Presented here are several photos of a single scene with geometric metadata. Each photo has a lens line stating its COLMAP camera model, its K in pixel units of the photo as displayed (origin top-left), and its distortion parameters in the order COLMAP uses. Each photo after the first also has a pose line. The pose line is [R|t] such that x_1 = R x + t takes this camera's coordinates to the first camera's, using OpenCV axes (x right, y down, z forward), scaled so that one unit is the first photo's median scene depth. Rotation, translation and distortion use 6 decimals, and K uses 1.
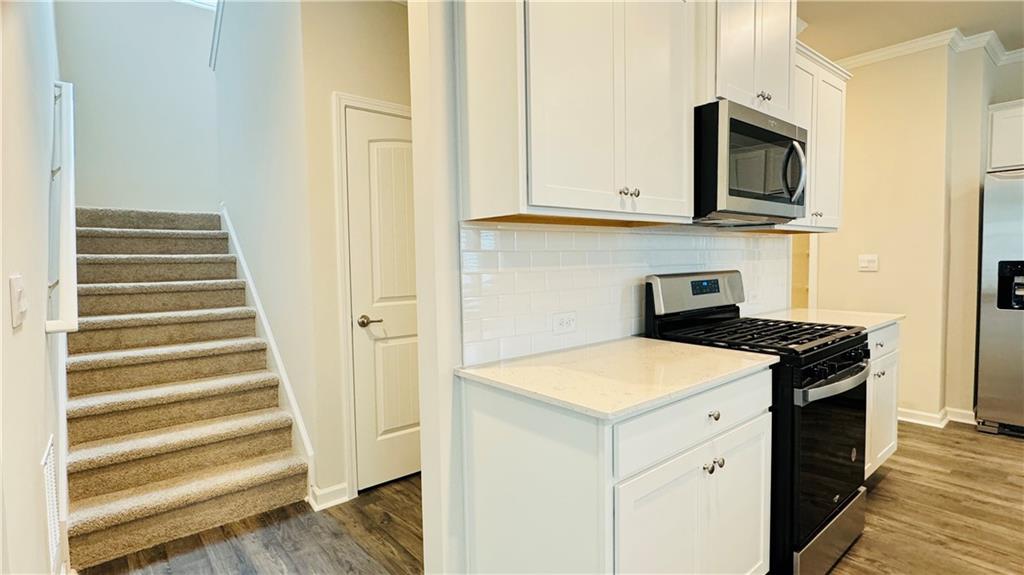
lens RADIAL K [[499.6, 0, 509.4], [0, 499.6, 287.8], [0, 0, 1]] dist [-0.003885, 0.001247]
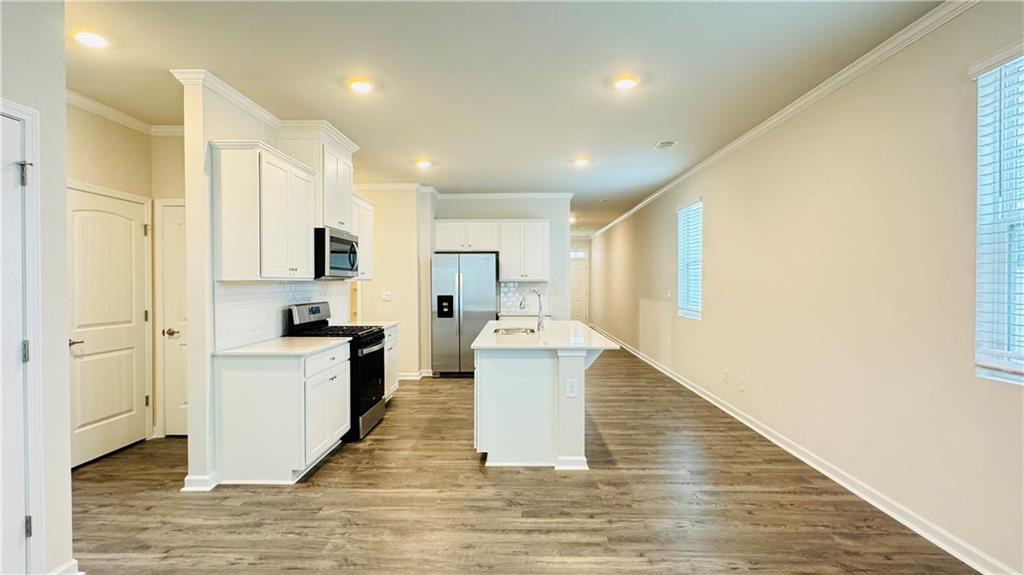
lens RADIAL K [[499.6, 0, 513.8], [0, 499.6, 287.0], [0, 0, 1]] dist [-0.003885, 0.001247]
pose [[0.651240, 0.009478, 0.758812, -0.631442], [0.034132, 0.998544, -0.041766, 0.016183], [-0.758104, 0.053099, 0.649969, -0.946246]]
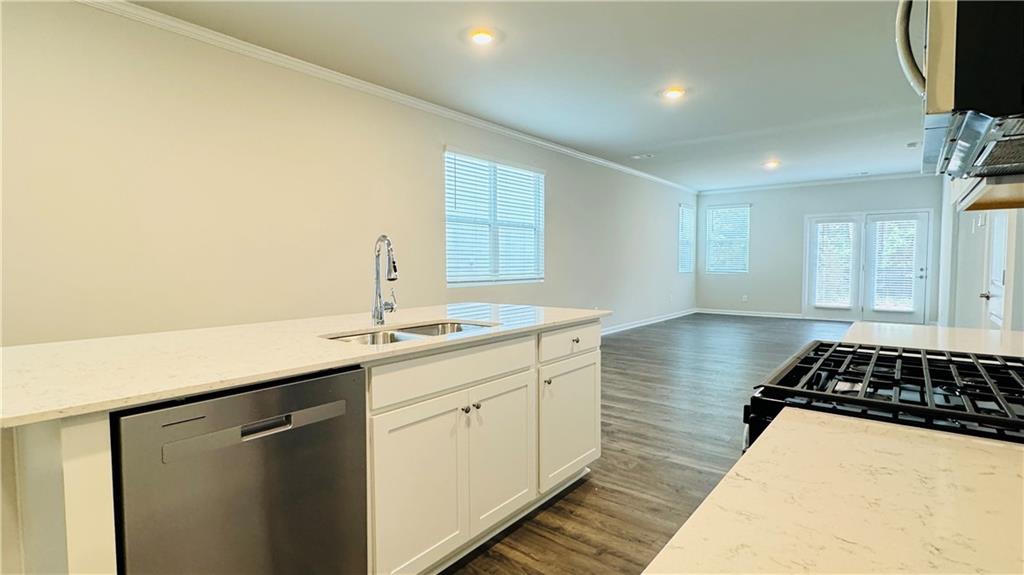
lens RADIAL K [[499.6, 0, 515.1], [0, 499.6, 292.4], [0, 0, 1]] dist [-0.003885, 0.001247]
pose [[-0.976098, 0.029190, -0.215362, 1.012906], [0.004503, 0.993443, 0.114239, -0.050402], [0.217285, 0.110539, -0.969829, 1.359711]]
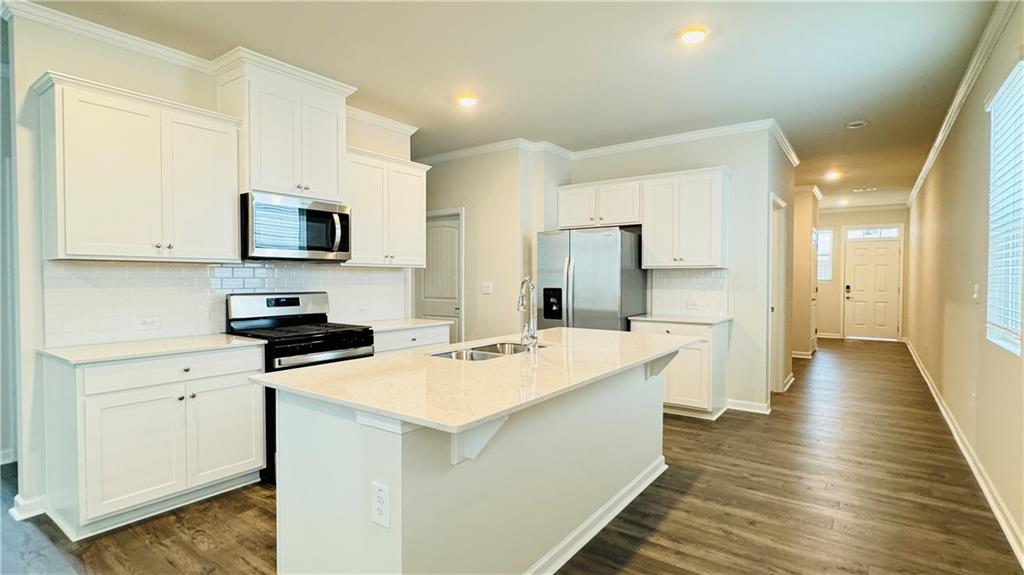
lens RADIAL K [[499.6, 0, 512.5], [0, 499.6, 288.4], [0, 0, 1]] dist [-0.003885, 0.001247]
pose [[0.968401, 0.013556, 0.249028, 0.737366], [-0.004089, 0.999251, -0.038491, 0.013620], [-0.249363, 0.036256, 0.967731, -0.733683]]
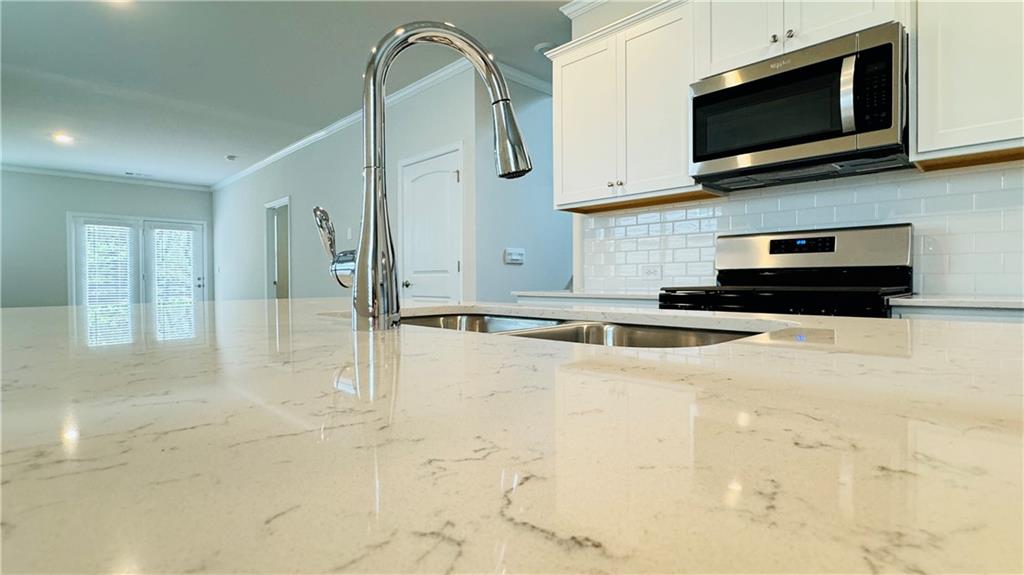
lens RADIAL K [[499.6, 0, 515.0], [0, 499.6, 284.1], [0, 0, 1]] dist [-0.003885, 0.001247]
pose [[0.081785, 0.024665, -0.996345, 1.340538], [-0.046050, 0.998720, 0.020944, 0.078351], [0.995586, 0.044168, 0.082816, 0.423144]]
